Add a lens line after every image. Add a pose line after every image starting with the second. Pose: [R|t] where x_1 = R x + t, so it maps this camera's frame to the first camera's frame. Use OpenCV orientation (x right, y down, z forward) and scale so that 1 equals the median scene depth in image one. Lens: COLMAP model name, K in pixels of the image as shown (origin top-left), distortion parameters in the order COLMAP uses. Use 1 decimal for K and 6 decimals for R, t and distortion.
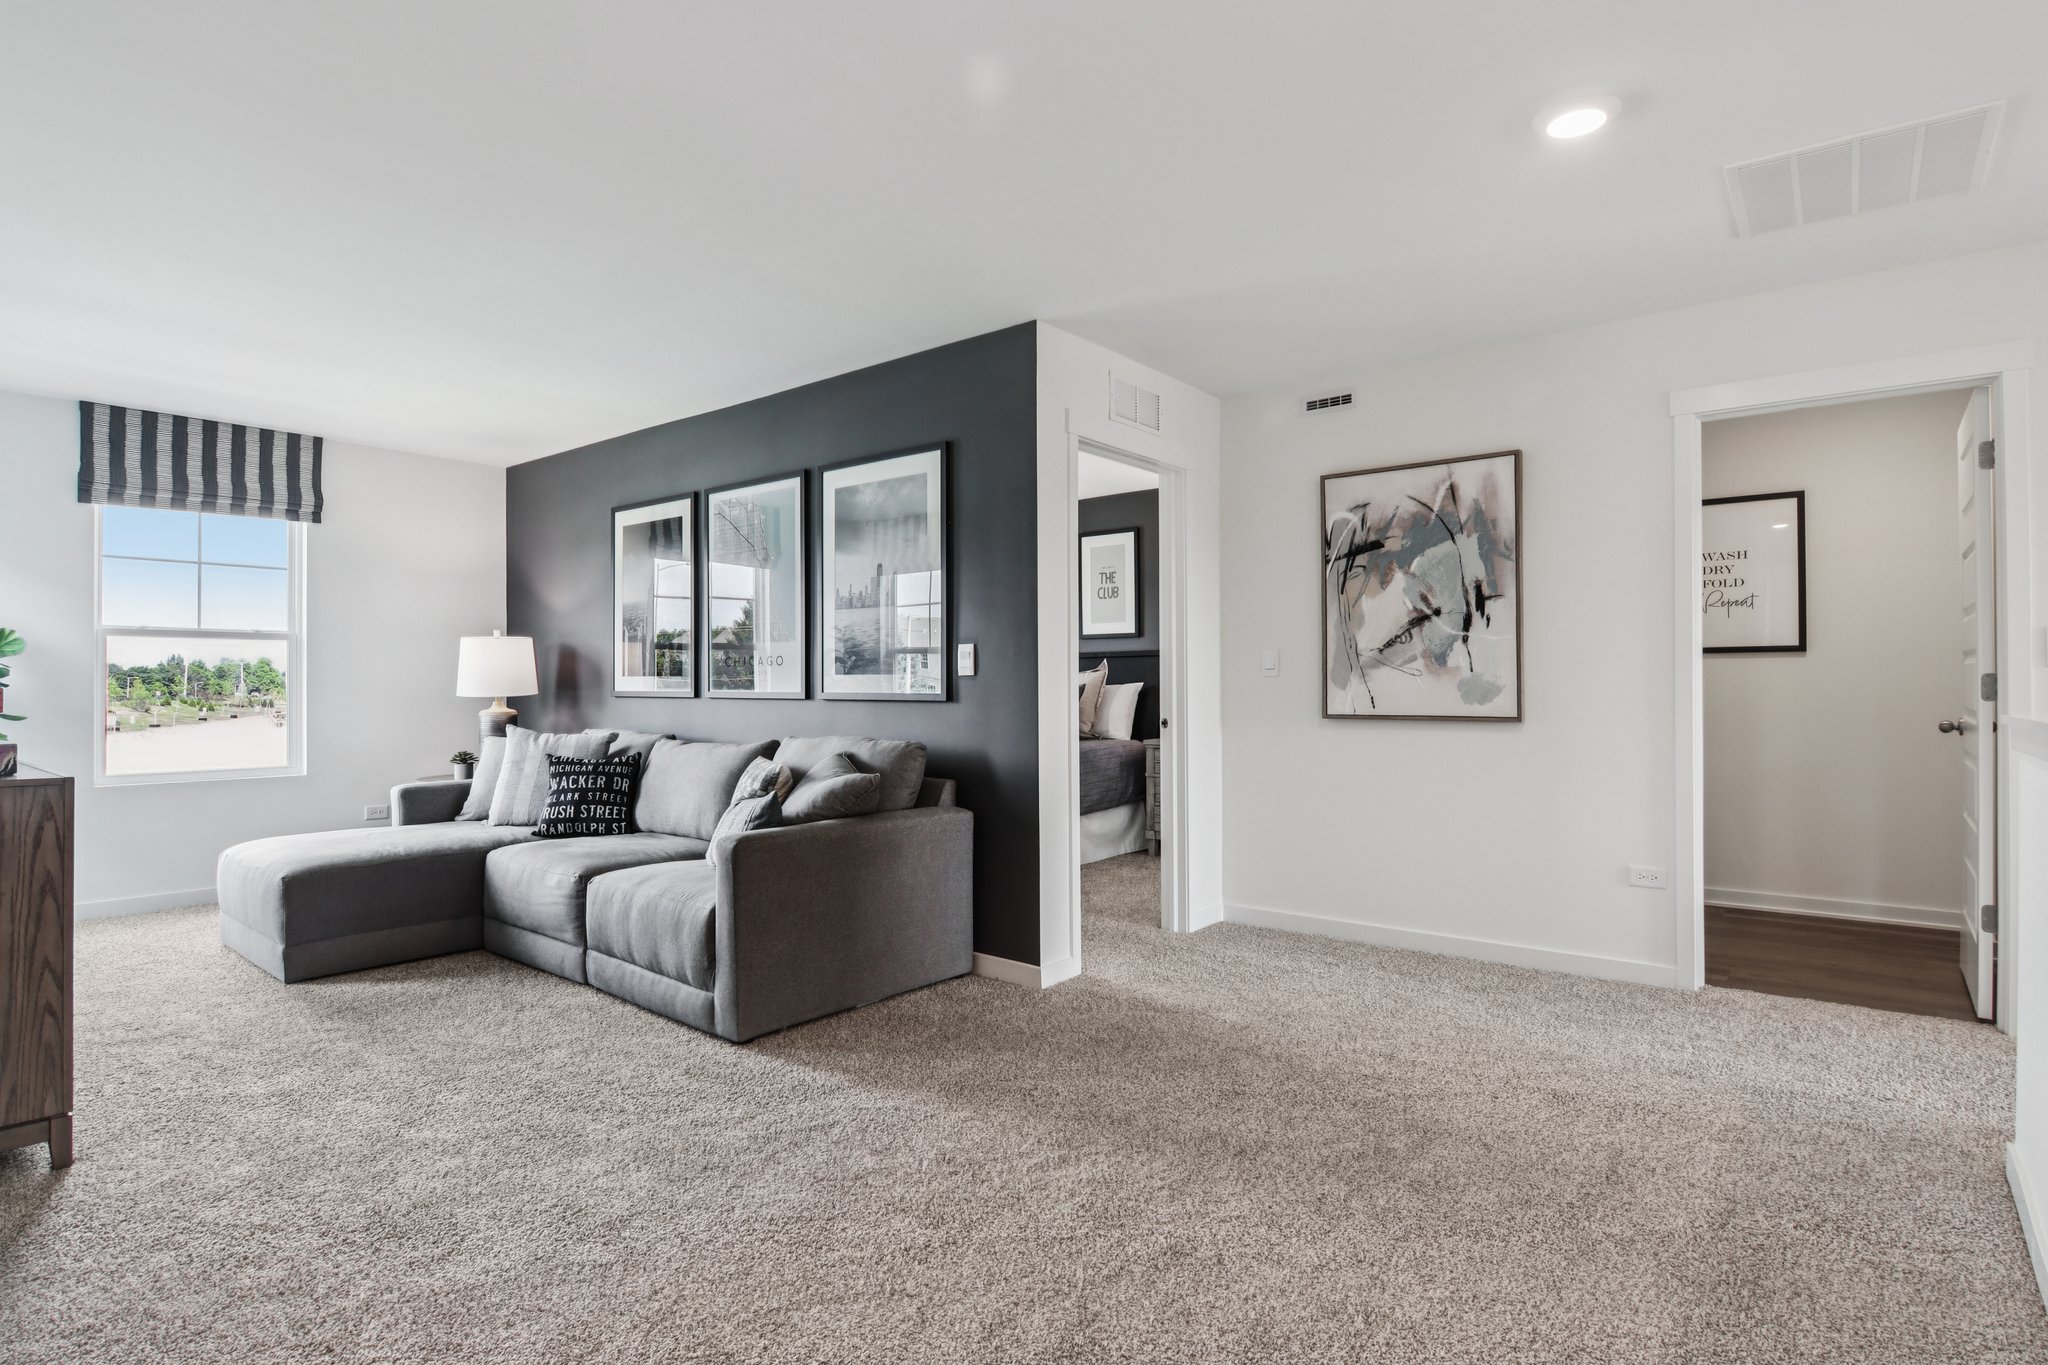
lens RADIAL K [[1061.8, 0, 1024.0], [0, 1061.8, 682.5], [0, 0, 1]] dist [-0.000026, -0.000068]
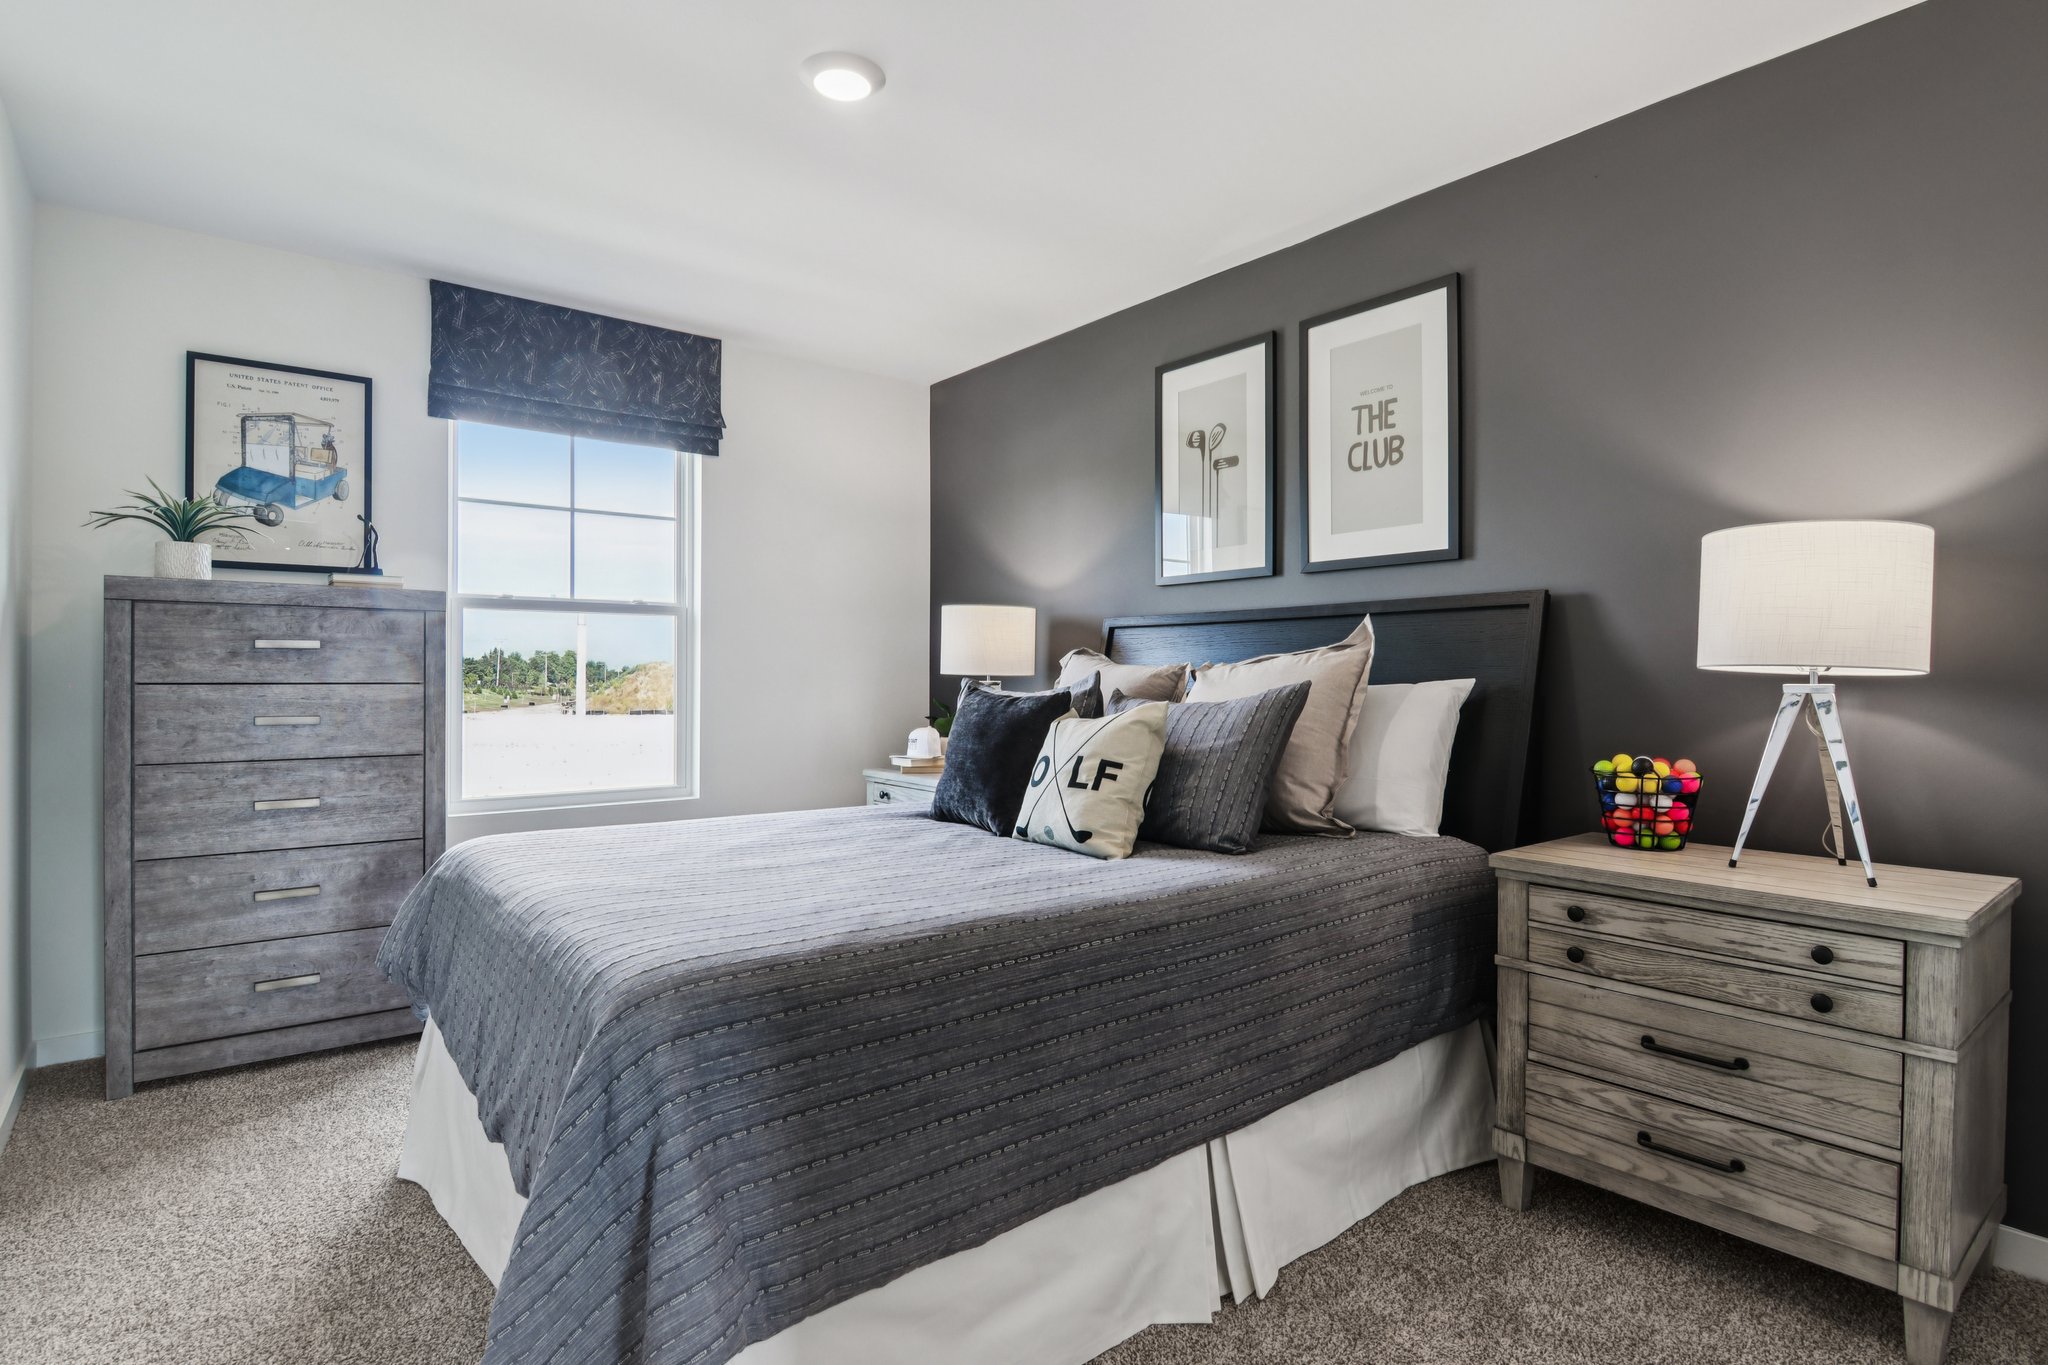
lens RADIAL K [[1061.8, 0, 1024.0], [0, 1061.8, 682.5], [0, 0, 1]] dist [-0.000026, -0.000068]
pose [[0.973502, 0.004644, -0.228633, 0.043175], [-0.002939, 0.999965, 0.007800, -0.000952], [0.228662, -0.006921, 0.973481, 0.592329]]
